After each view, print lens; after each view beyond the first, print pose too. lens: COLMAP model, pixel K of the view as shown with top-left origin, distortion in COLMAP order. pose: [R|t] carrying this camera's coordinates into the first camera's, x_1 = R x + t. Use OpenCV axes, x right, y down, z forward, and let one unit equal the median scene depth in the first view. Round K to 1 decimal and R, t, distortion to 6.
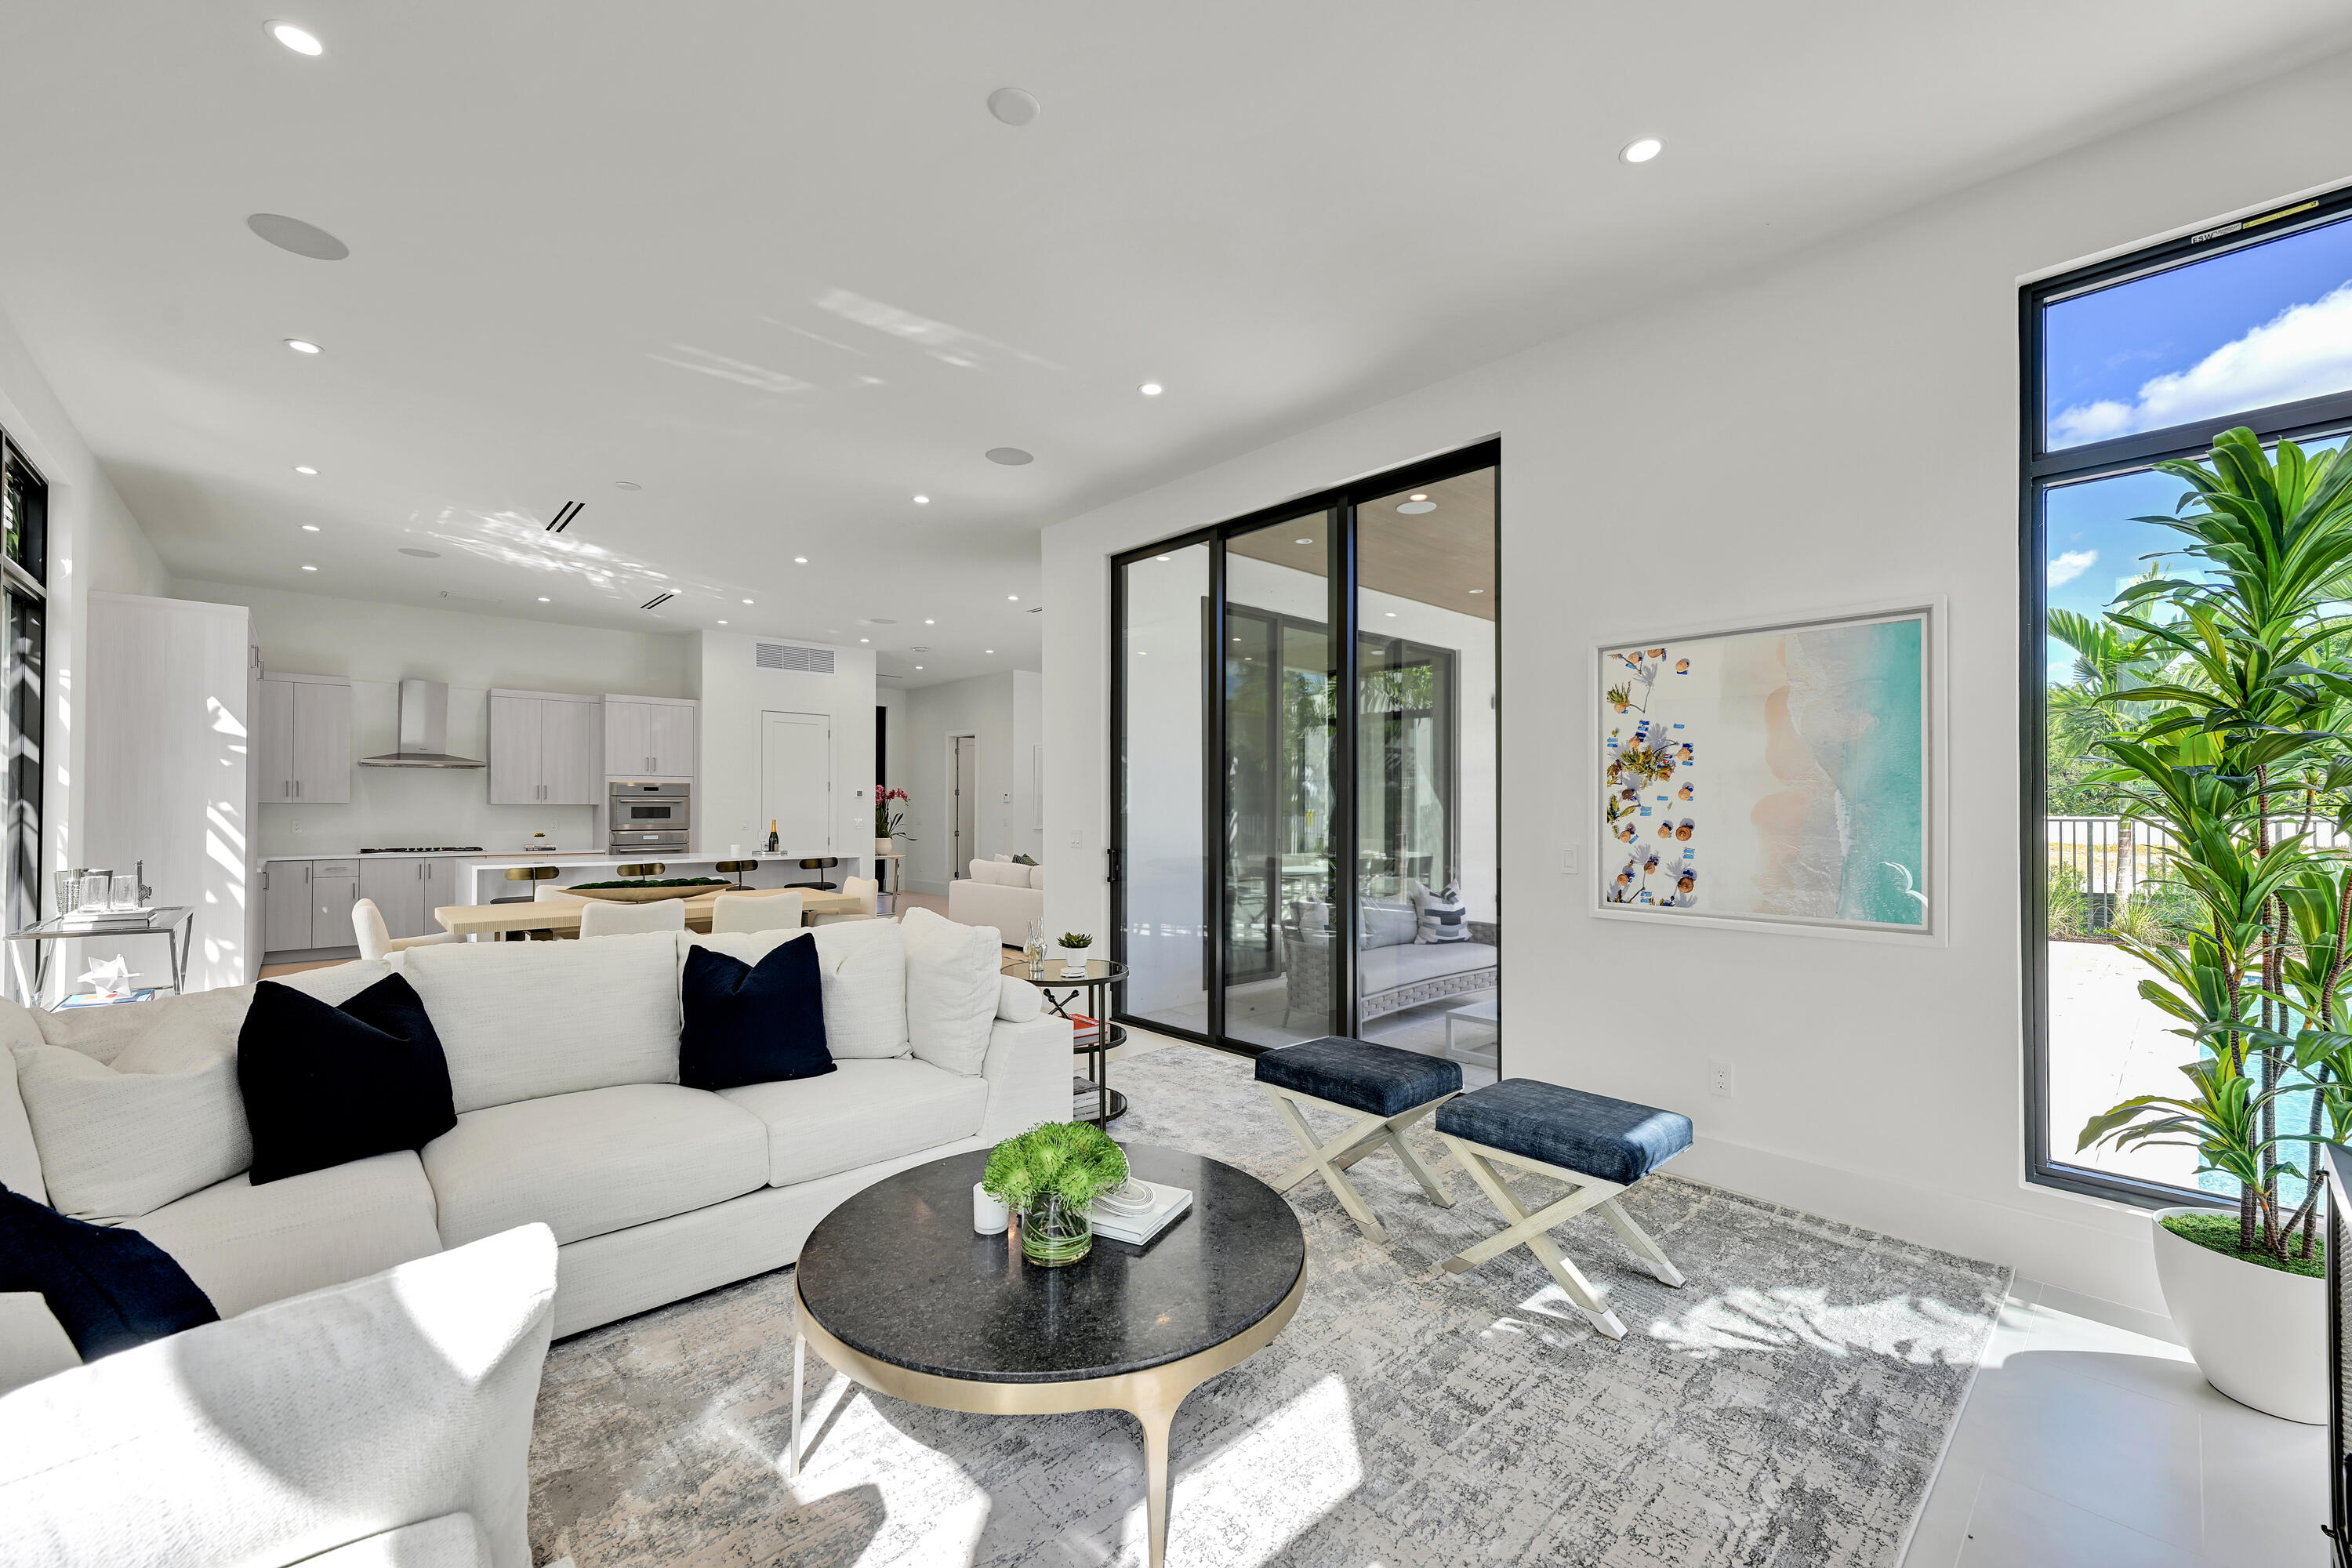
lens RADIAL K [[962.0, 0, 1196.6], [0, 962.0, 798.2], [0, 0, 1]] dist [-0.011790, 0.005396]
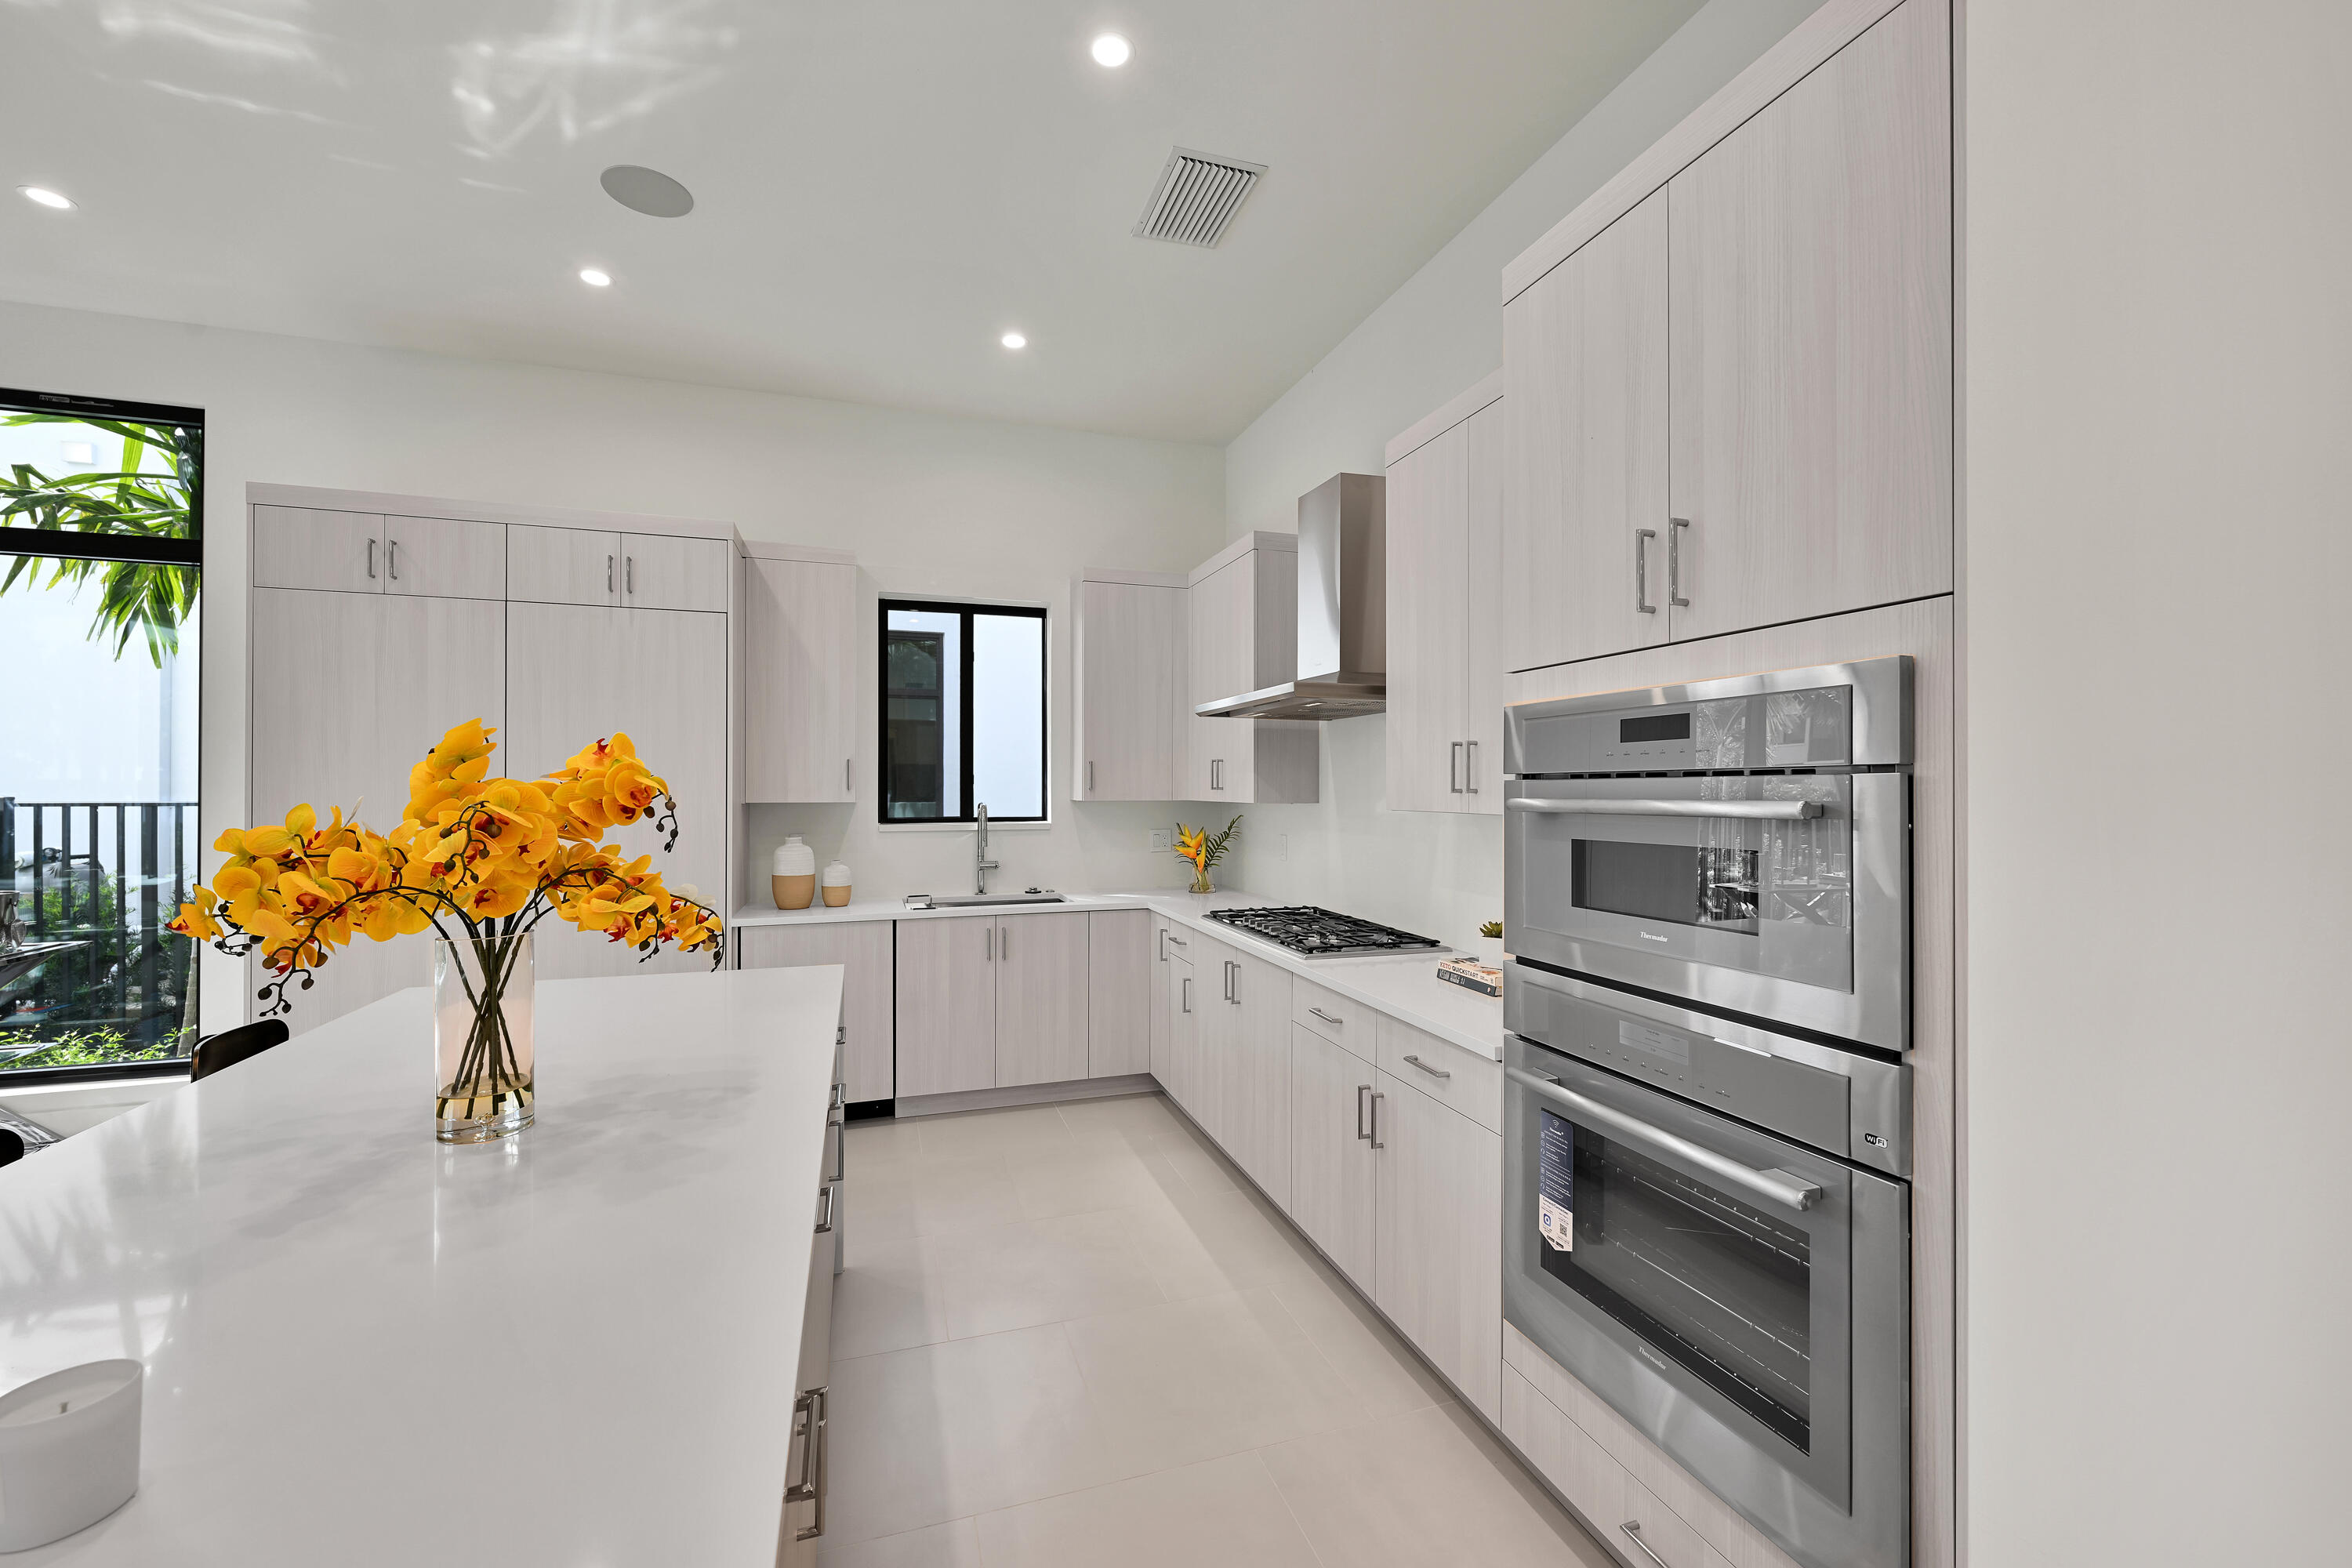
lens RADIAL K [[928.0, 0, 1169.3], [0, 928.0, 784.2], [0, 0, 1]] dist [-0.000171, -0.000855]
pose [[-0.422085, -0.006004, -0.906537, -0.411208], [0.008357, 0.999910, -0.010513, 0.000344], [0.906518, -0.012013, -0.421996, 1.017432]]
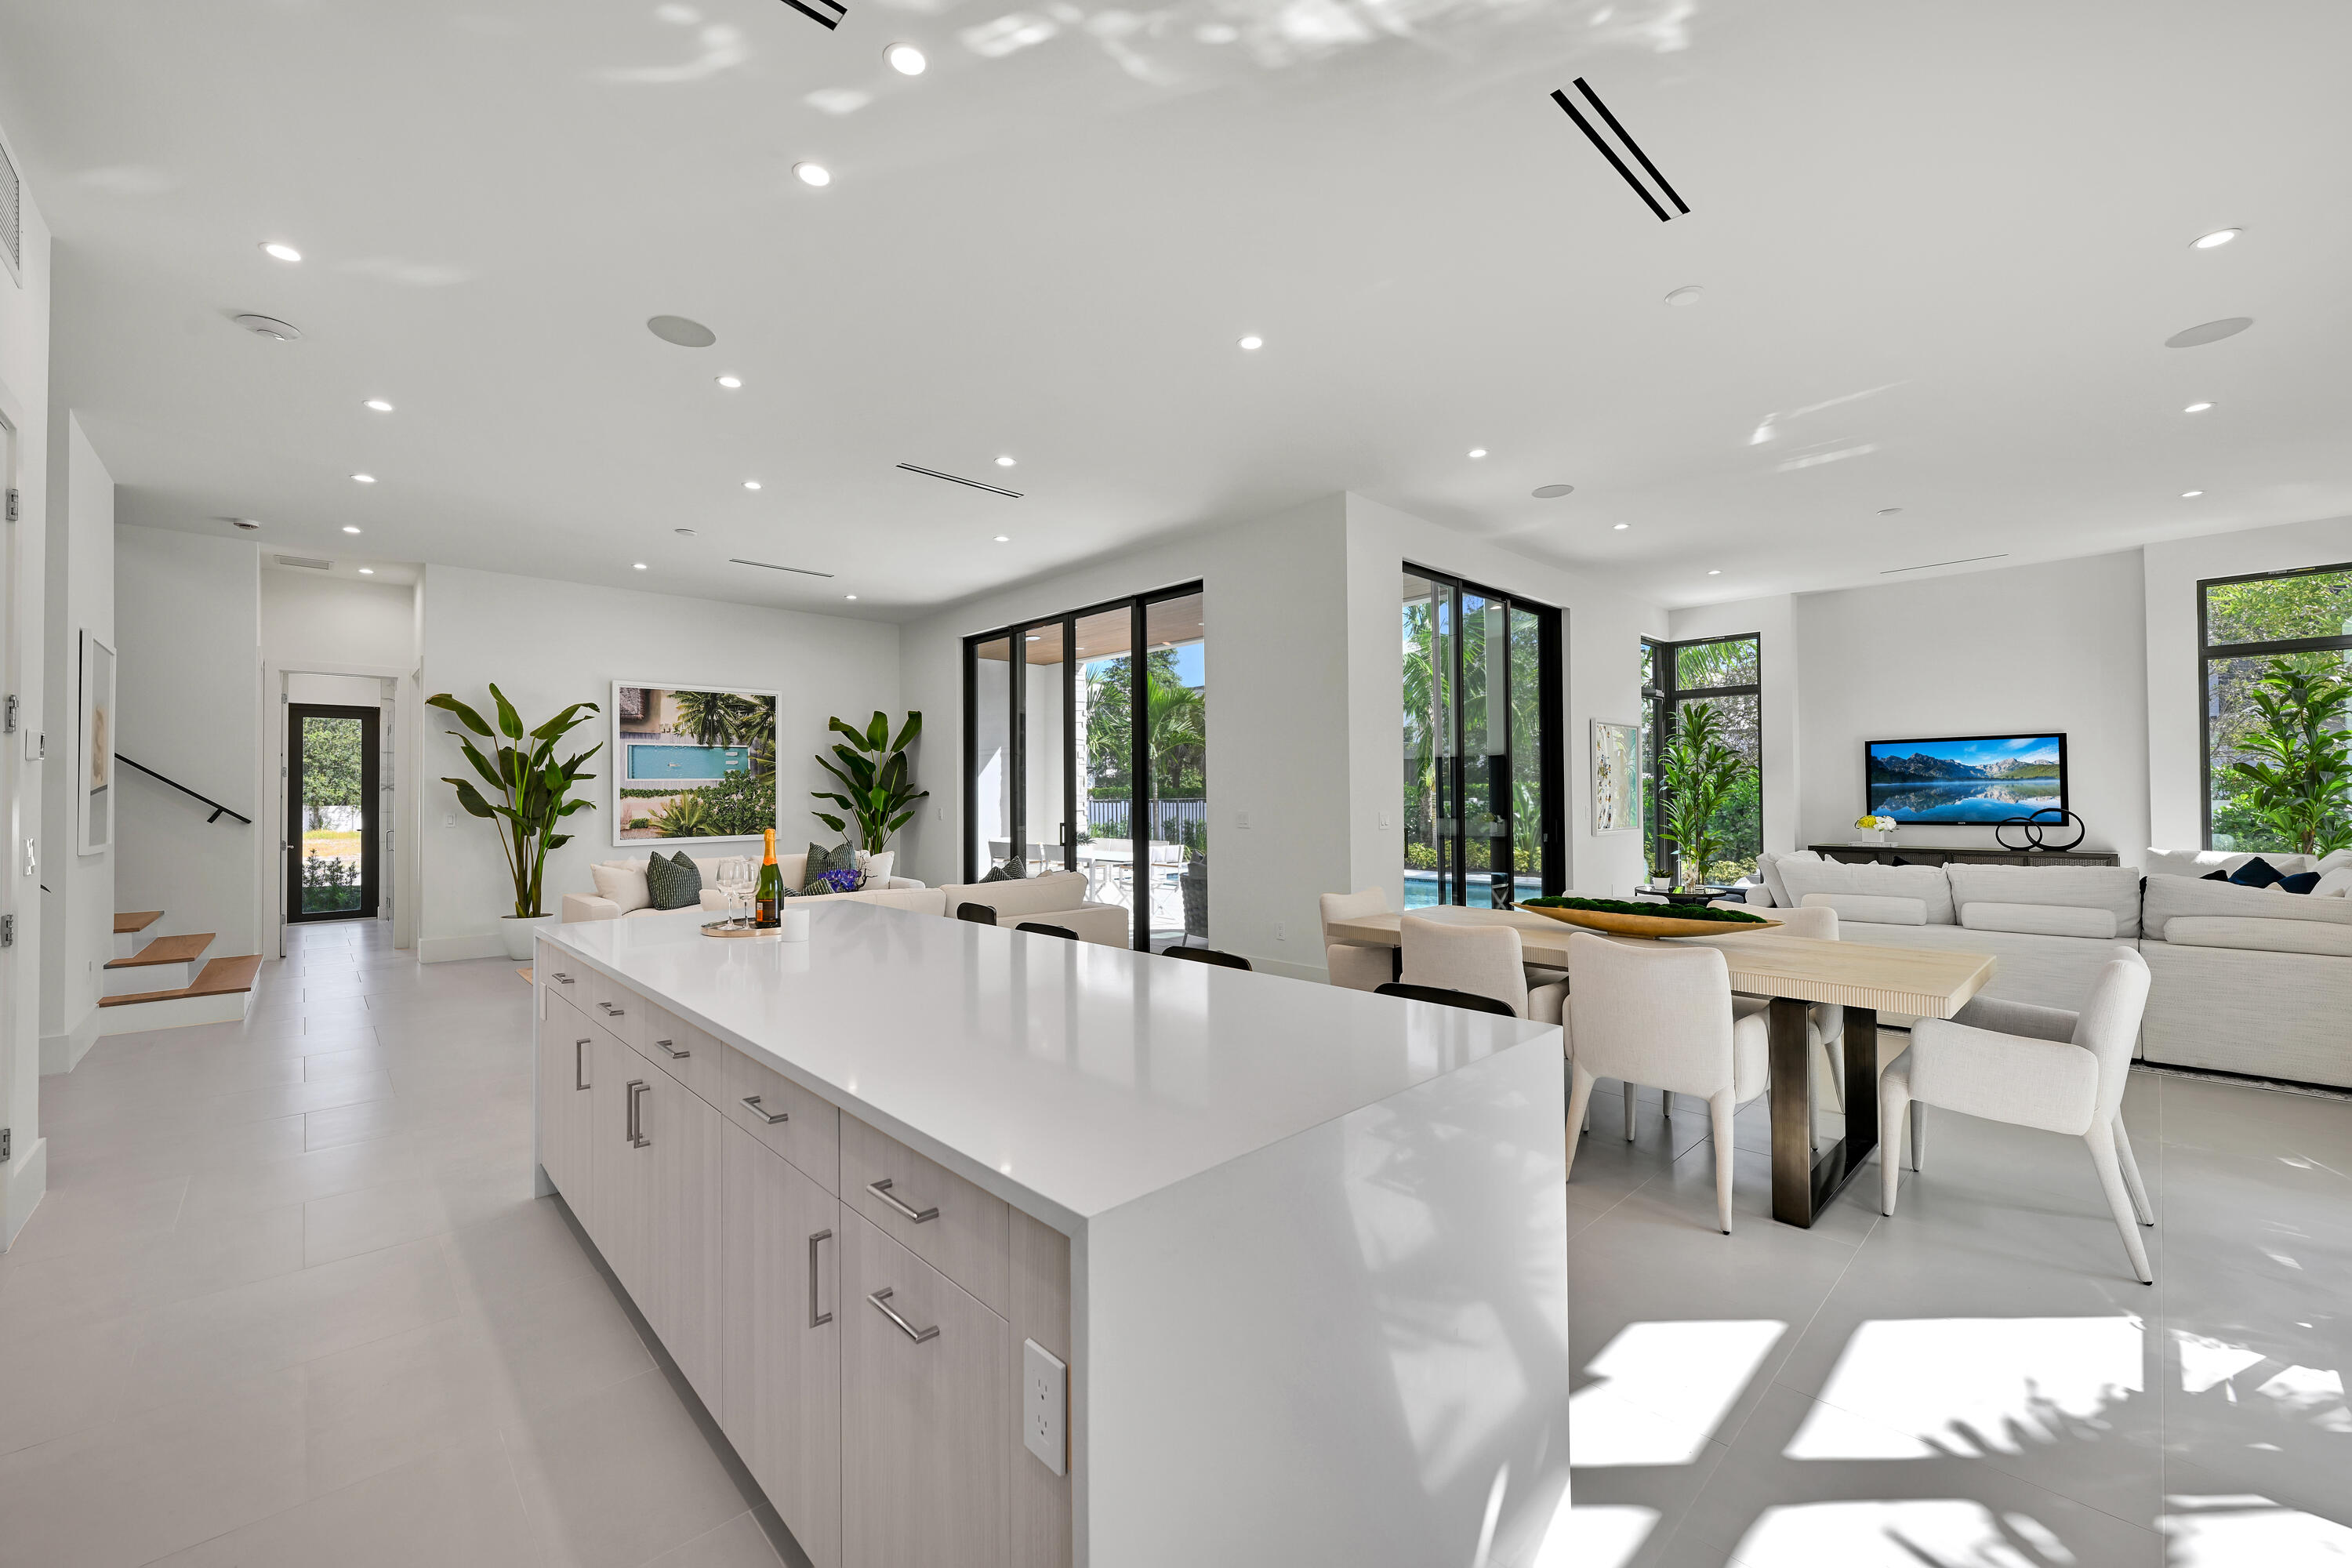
lens RADIAL K [[928.0, 0, 1176.0], [0, 928.0, 780.3], [0, 0, 1]] dist [-0.000171, -0.000855]
pose [[-0.003475, 0.012856, 0.999911, -0.718244], [-0.007467, 0.999889, -0.012882, 0.007456], [-0.999966, -0.007511, -0.003379, 0.798078]]
